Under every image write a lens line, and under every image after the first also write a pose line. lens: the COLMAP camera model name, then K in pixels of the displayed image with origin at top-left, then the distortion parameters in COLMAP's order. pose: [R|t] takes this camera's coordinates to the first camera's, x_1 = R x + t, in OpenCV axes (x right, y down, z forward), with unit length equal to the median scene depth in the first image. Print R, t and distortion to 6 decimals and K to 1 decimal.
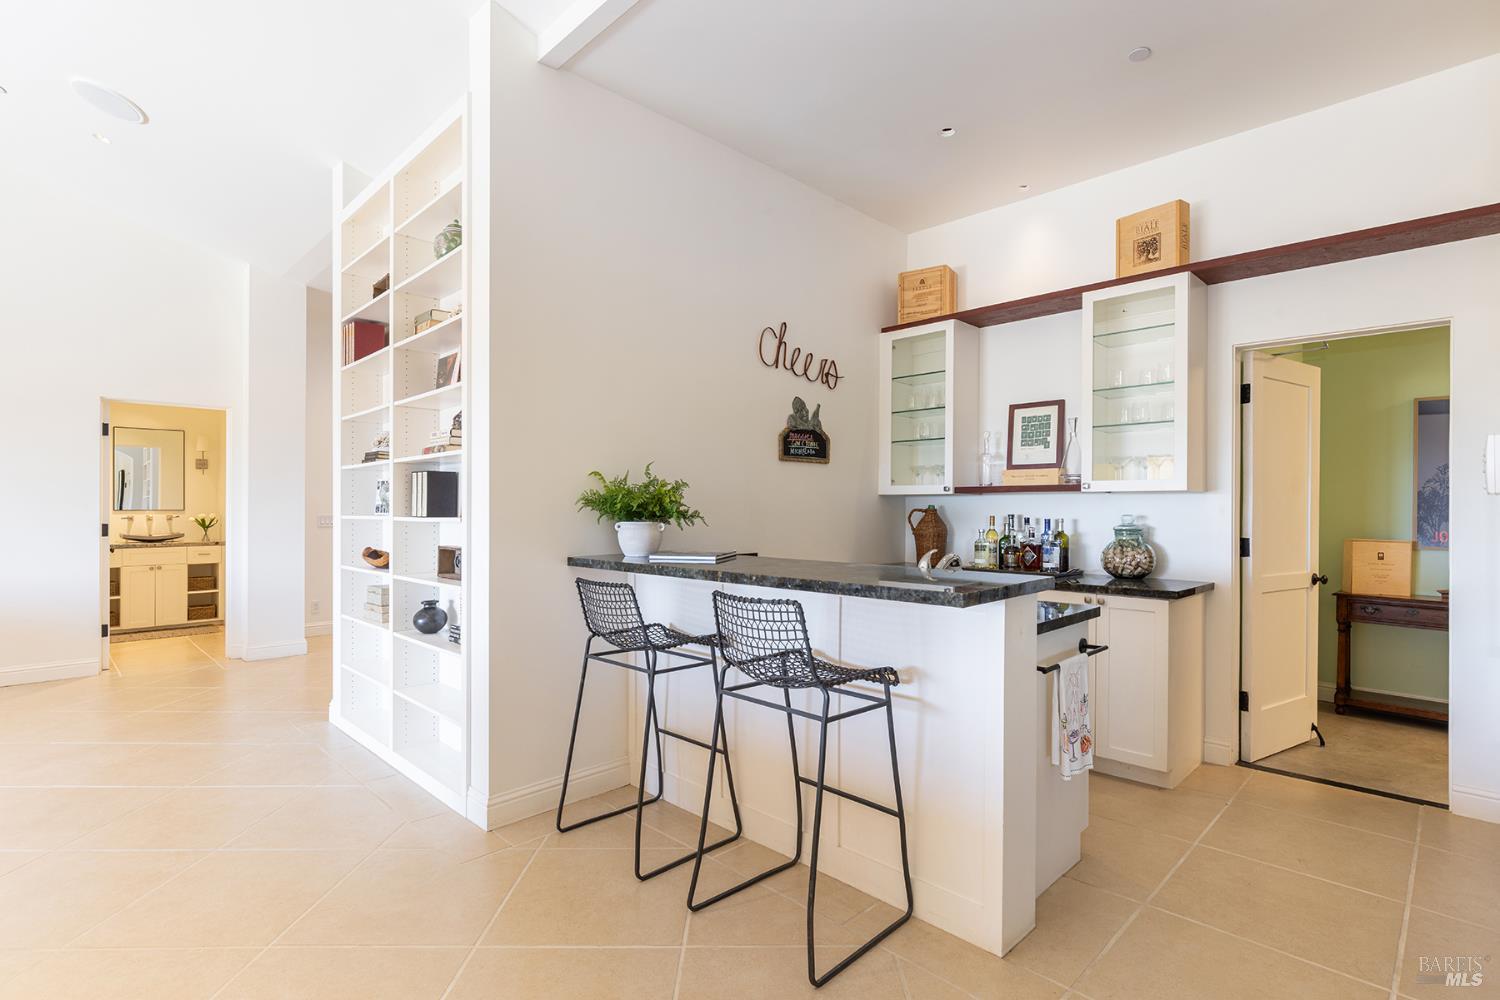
lens RADIAL K [[726.6, 0, 748.5], [0, 726.6, 507.7], [0, 0, 1]] dist [0.002859, 0.000292]
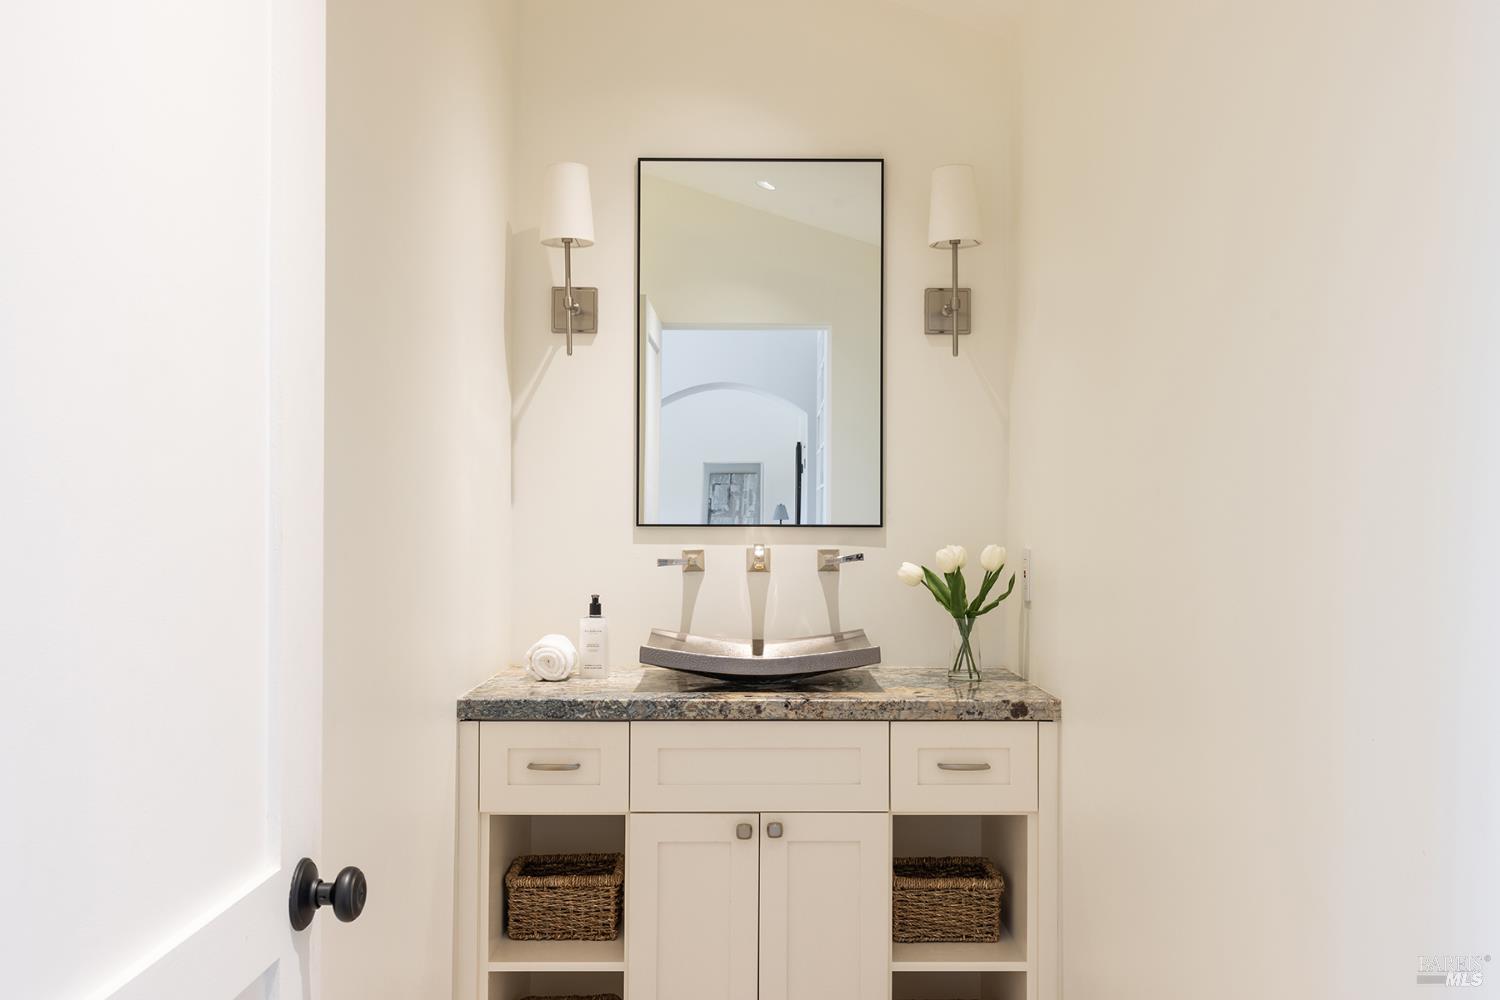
lens RADIAL K [[1341.9, 0, 750.0], [0, 1341.9, 504.1], [0, 0, 1]] dist [-0.000539, -0.000224]
pose [[0.720341, -0.006171, -0.693592, -0.539358], [-0.006266, 0.999862, -0.015405, 0.002797], [0.693591, 0.015443, 0.720203, 0.701610]]
